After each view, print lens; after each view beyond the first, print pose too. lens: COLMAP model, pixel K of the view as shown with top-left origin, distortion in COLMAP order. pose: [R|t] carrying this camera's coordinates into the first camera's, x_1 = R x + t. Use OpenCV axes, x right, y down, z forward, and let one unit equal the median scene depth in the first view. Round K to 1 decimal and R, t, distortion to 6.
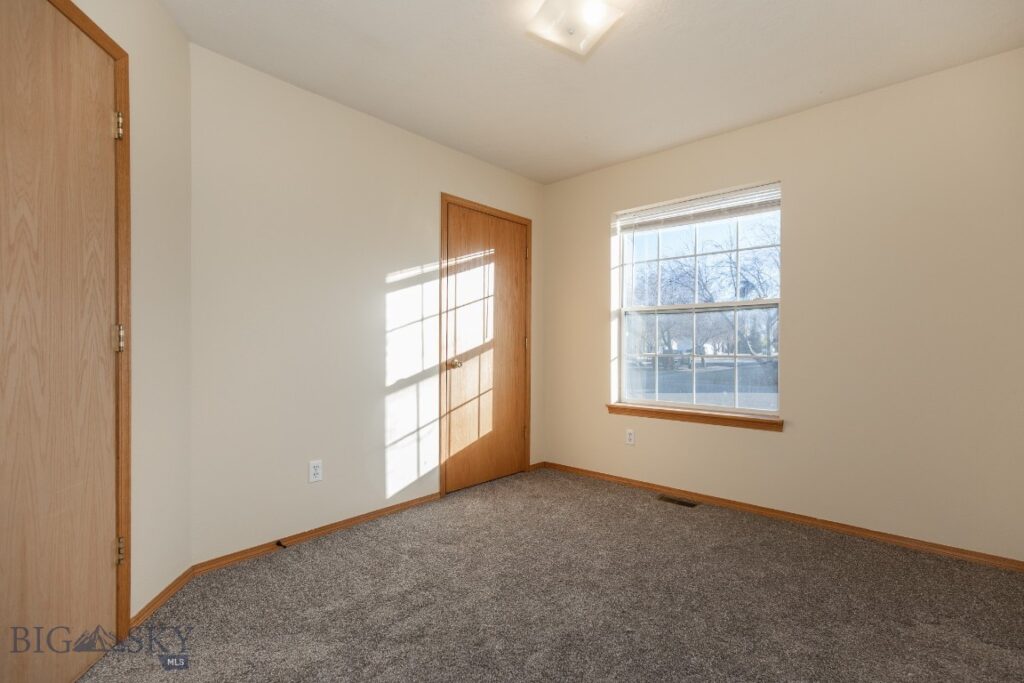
lens RADIAL K [[465.6, 0, 518.9], [0, 465.6, 340.5], [0, 0, 1]] dist [0.008166, -0.002014]
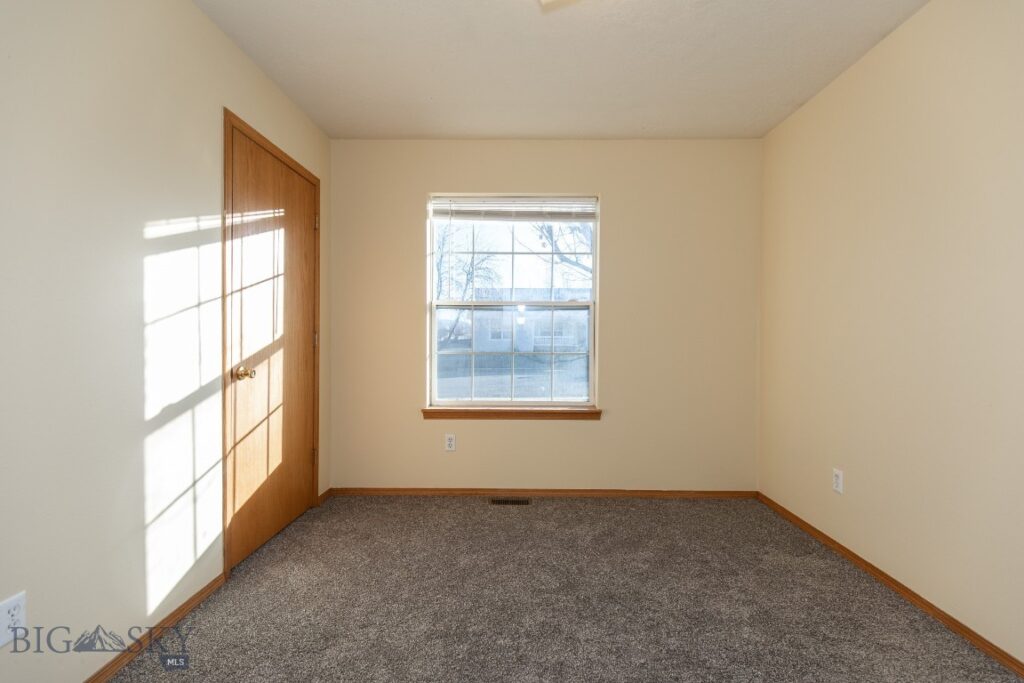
lens RADIAL K [[465.6, 0, 510.2], [0, 465.6, 338.9], [0, 0, 1]] dist [0.008166, -0.002014]
pose [[0.755841, -0.001269, 0.654754, -0.292269], [-0.011470, 0.999819, 0.015179, -0.013423], [-0.654655, -0.018982, 0.755689, 0.251881]]
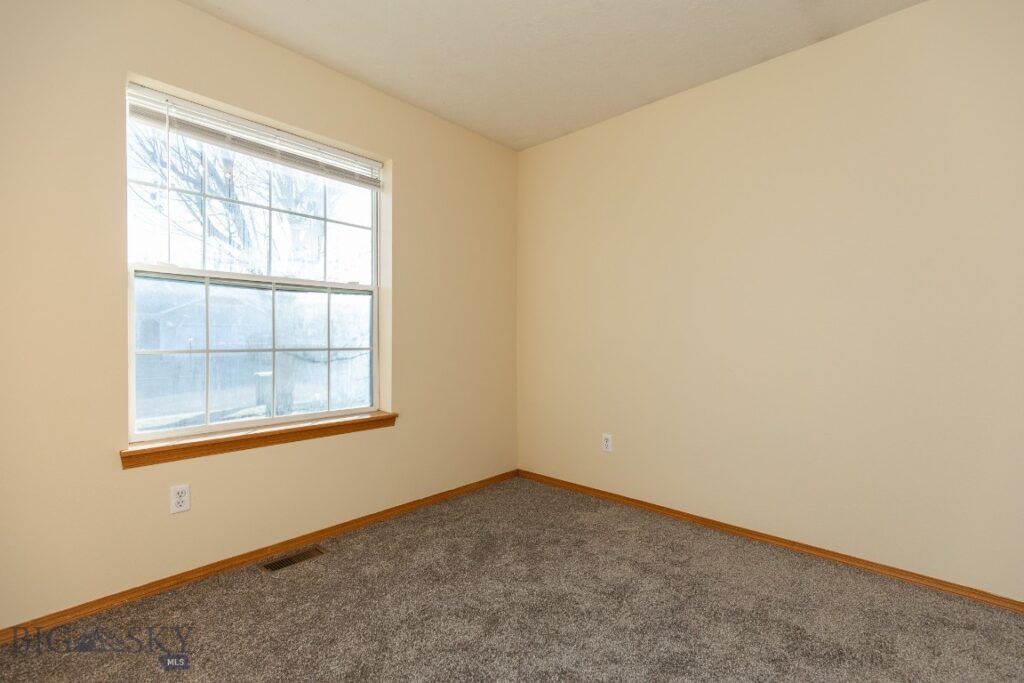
lens RADIAL K [[465.6, 0, 516.7], [0, 465.6, 340.4], [0, 0, 1]] dist [0.008166, -0.002014]
pose [[0.007007, -0.002155, 0.999973, -0.341506], [-0.012274, 0.999922, 0.002241, 0.012402], [-0.999900, -0.012289, 0.006980, 0.639936]]
